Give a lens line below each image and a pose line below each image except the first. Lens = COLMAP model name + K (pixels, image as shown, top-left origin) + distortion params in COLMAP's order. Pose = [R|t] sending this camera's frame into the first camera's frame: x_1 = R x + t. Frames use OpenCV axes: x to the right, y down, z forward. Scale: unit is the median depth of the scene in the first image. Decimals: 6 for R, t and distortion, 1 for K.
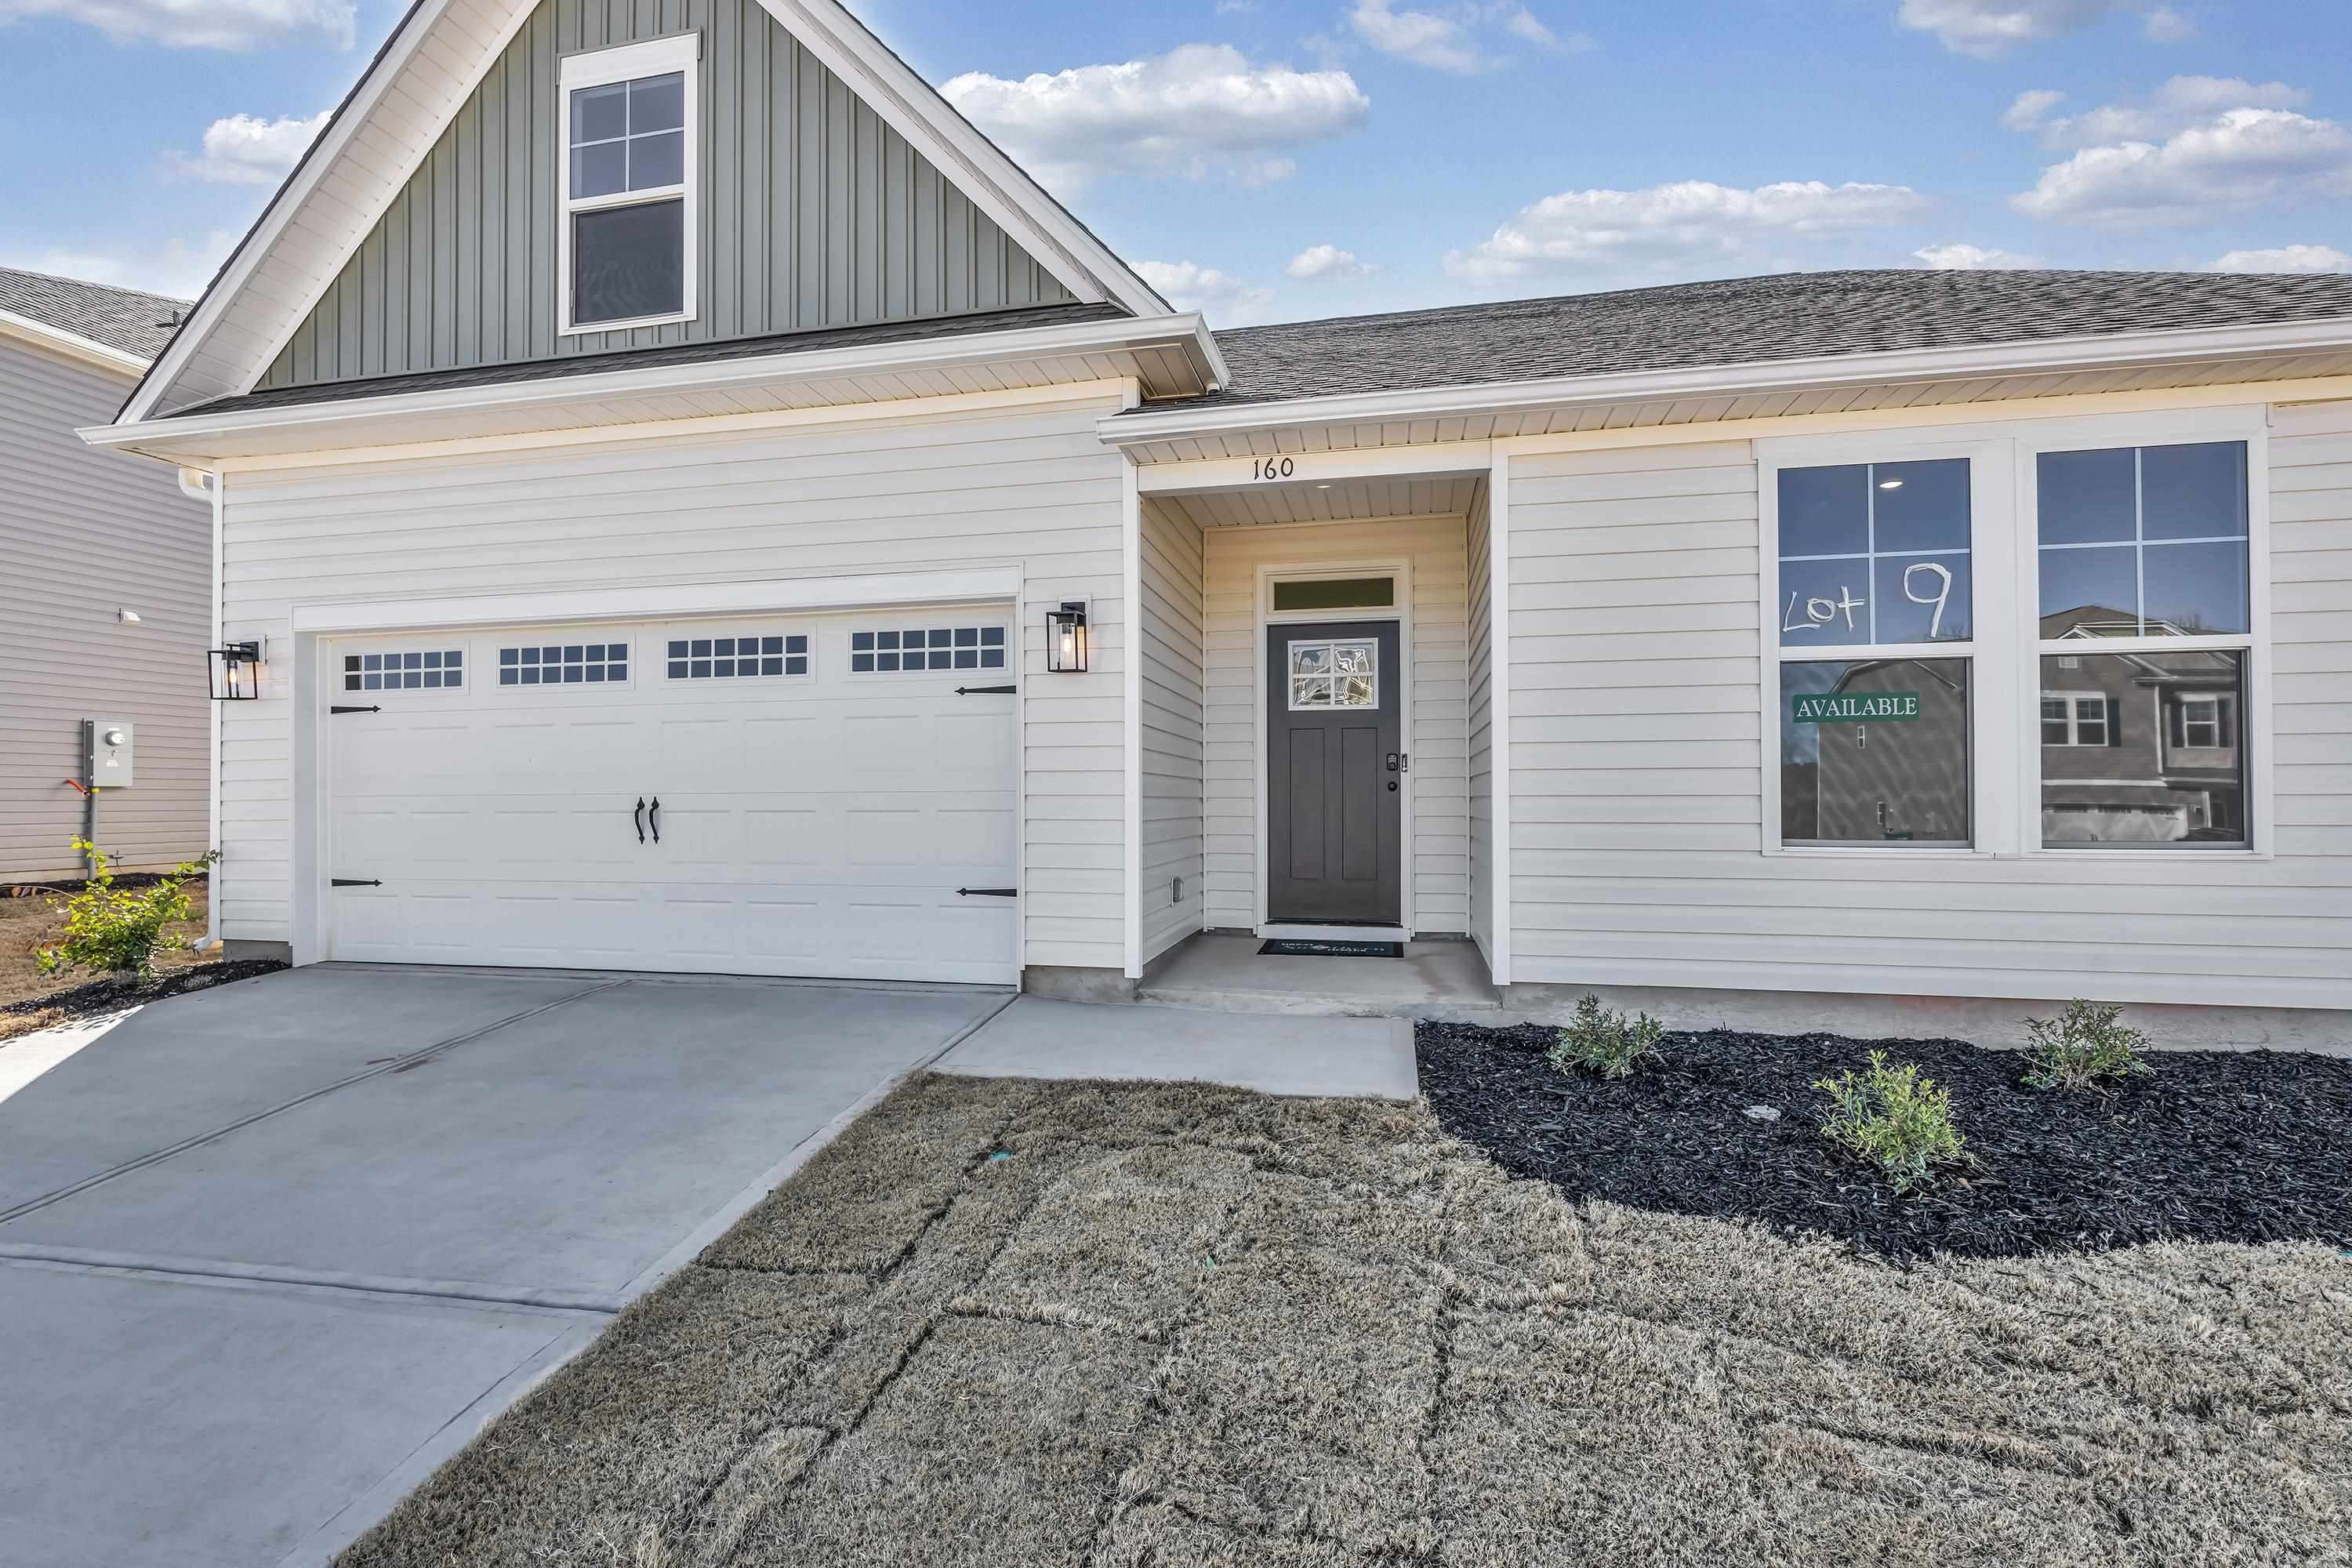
lens RADIAL K [[1045.5, 0, 1176.3], [0, 1045.5, 782.9], [0, 0, 1]] dist [-0.012859, 0.000528]
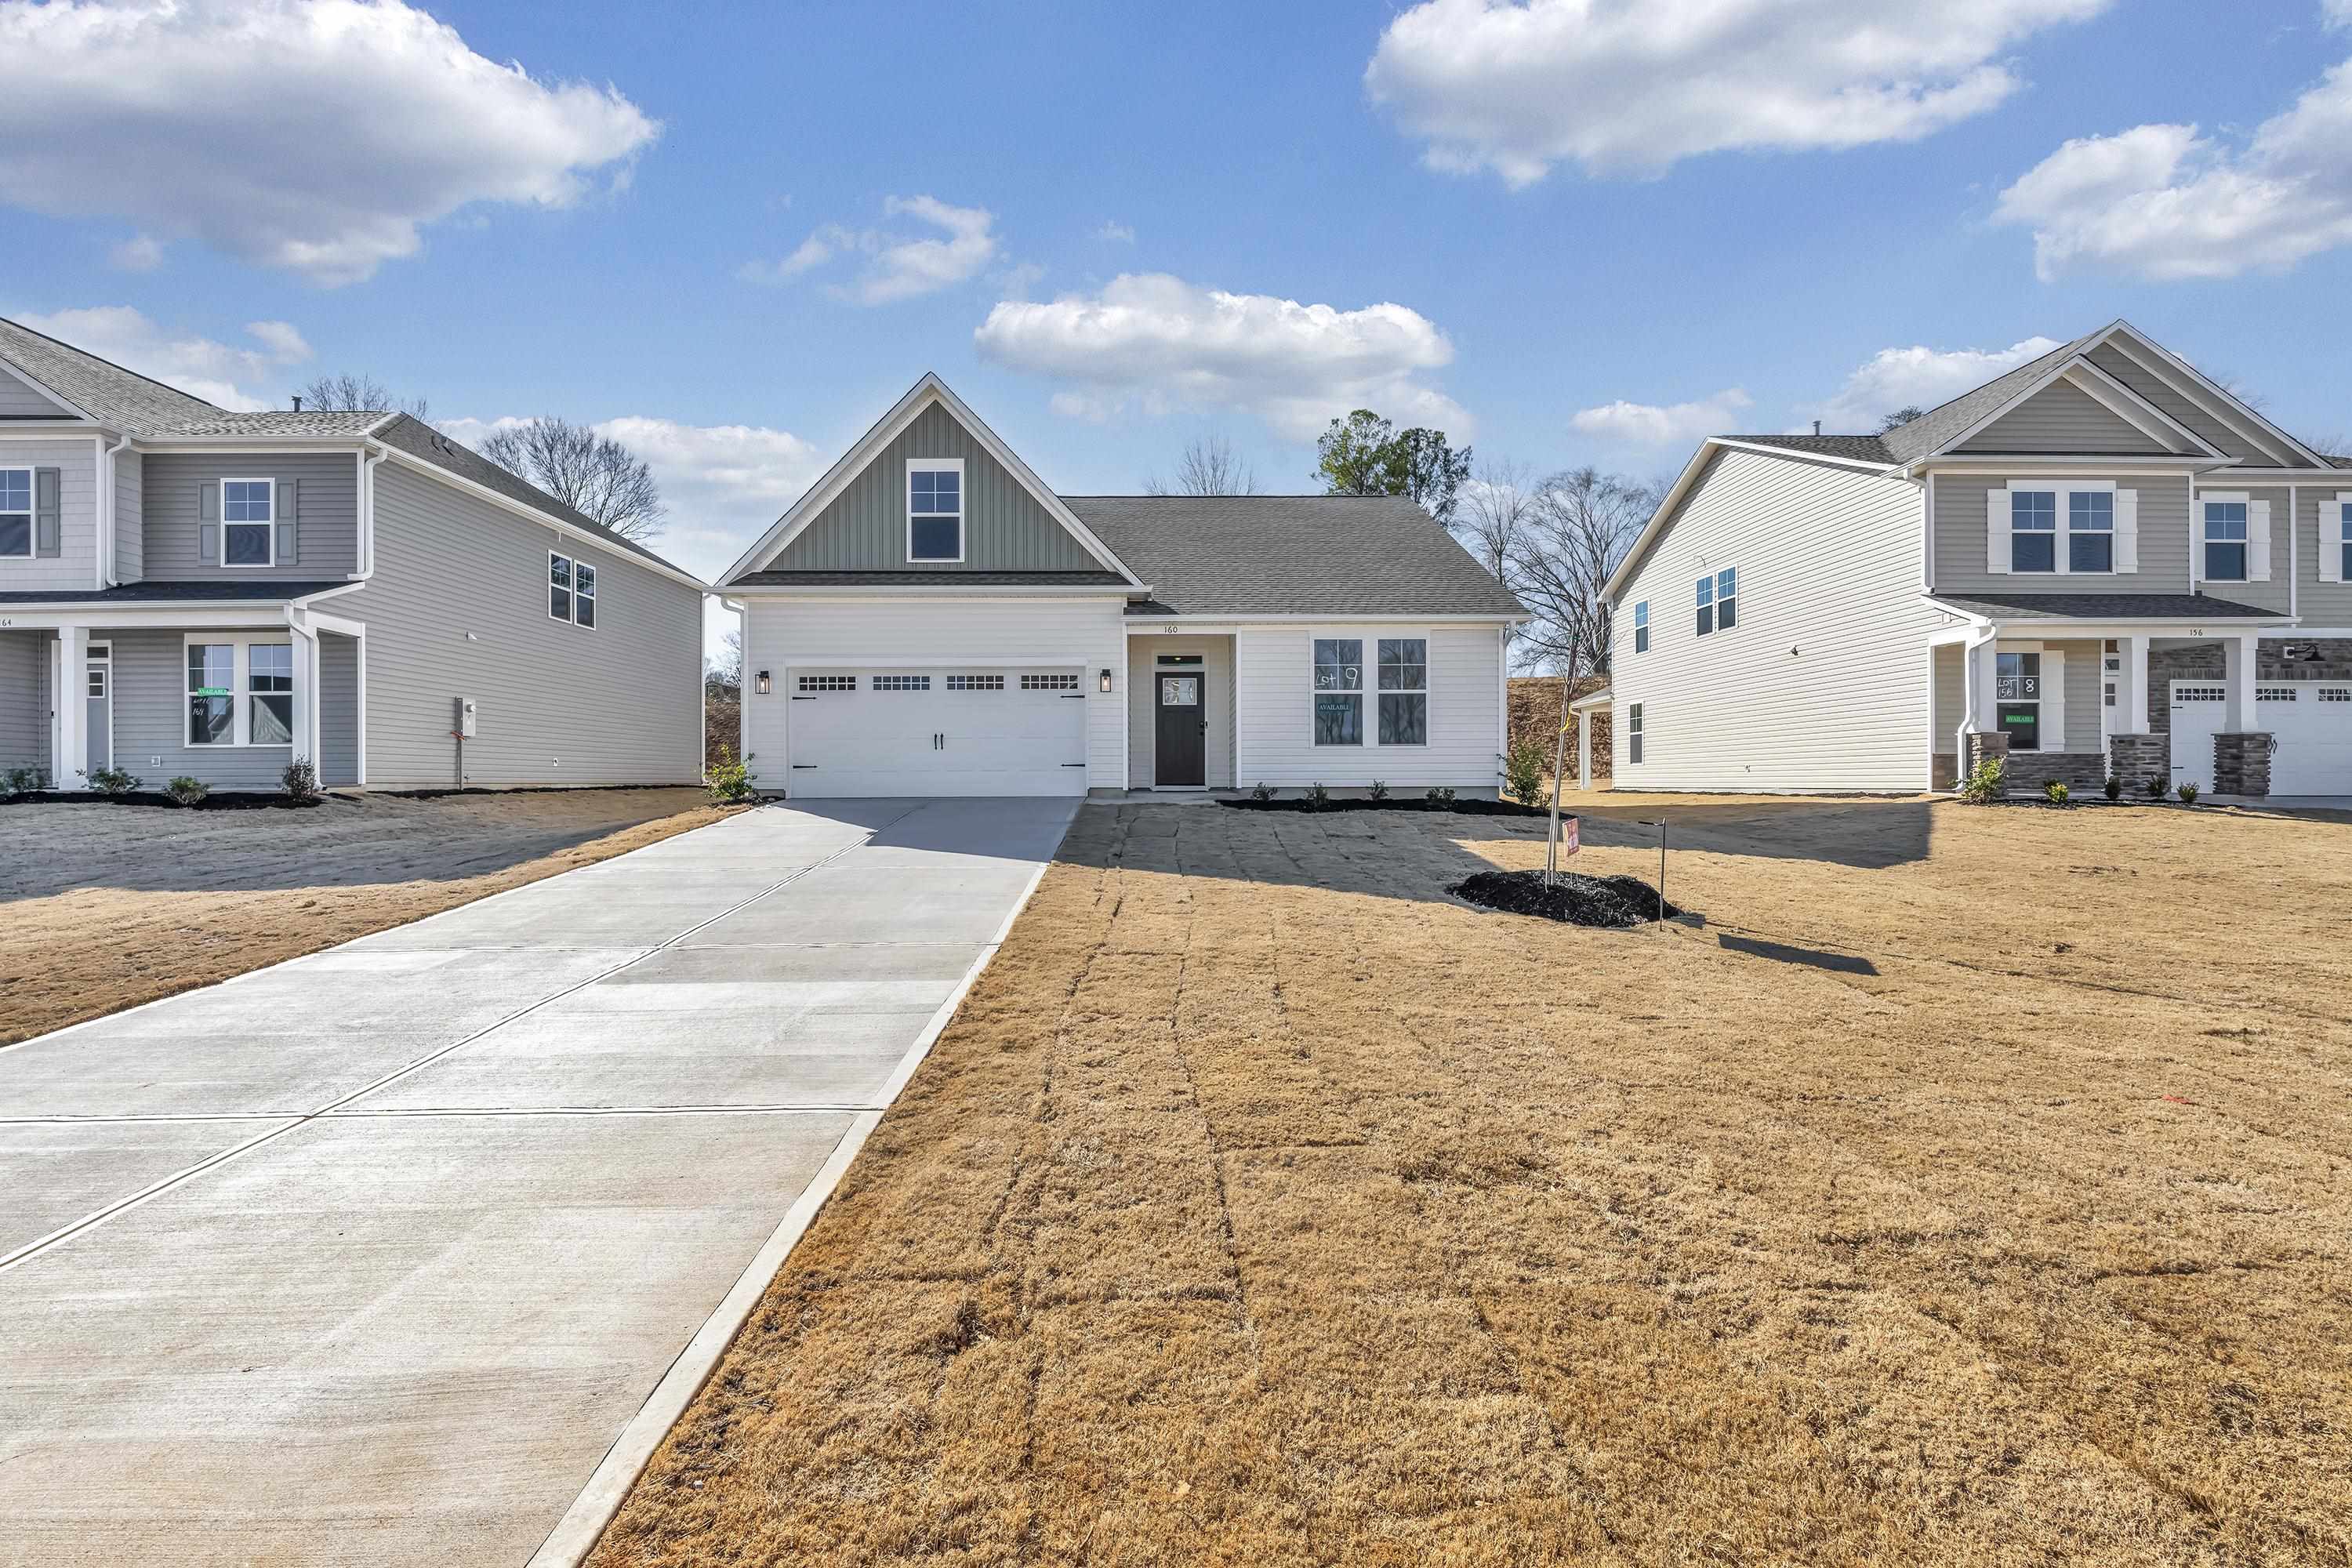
lens RADIAL K [[1045.5, 0, 1176.9], [0, 1045.5, 783.9], [0, 0, 1]] dist [-0.012859, 0.000528]
pose [[0.975602, 0.000342, 0.219546, -0.520026], [-0.002937, 0.999930, 0.011492, 0.118273], [-0.219527, -0.011857, 0.975534, -1.879746]]
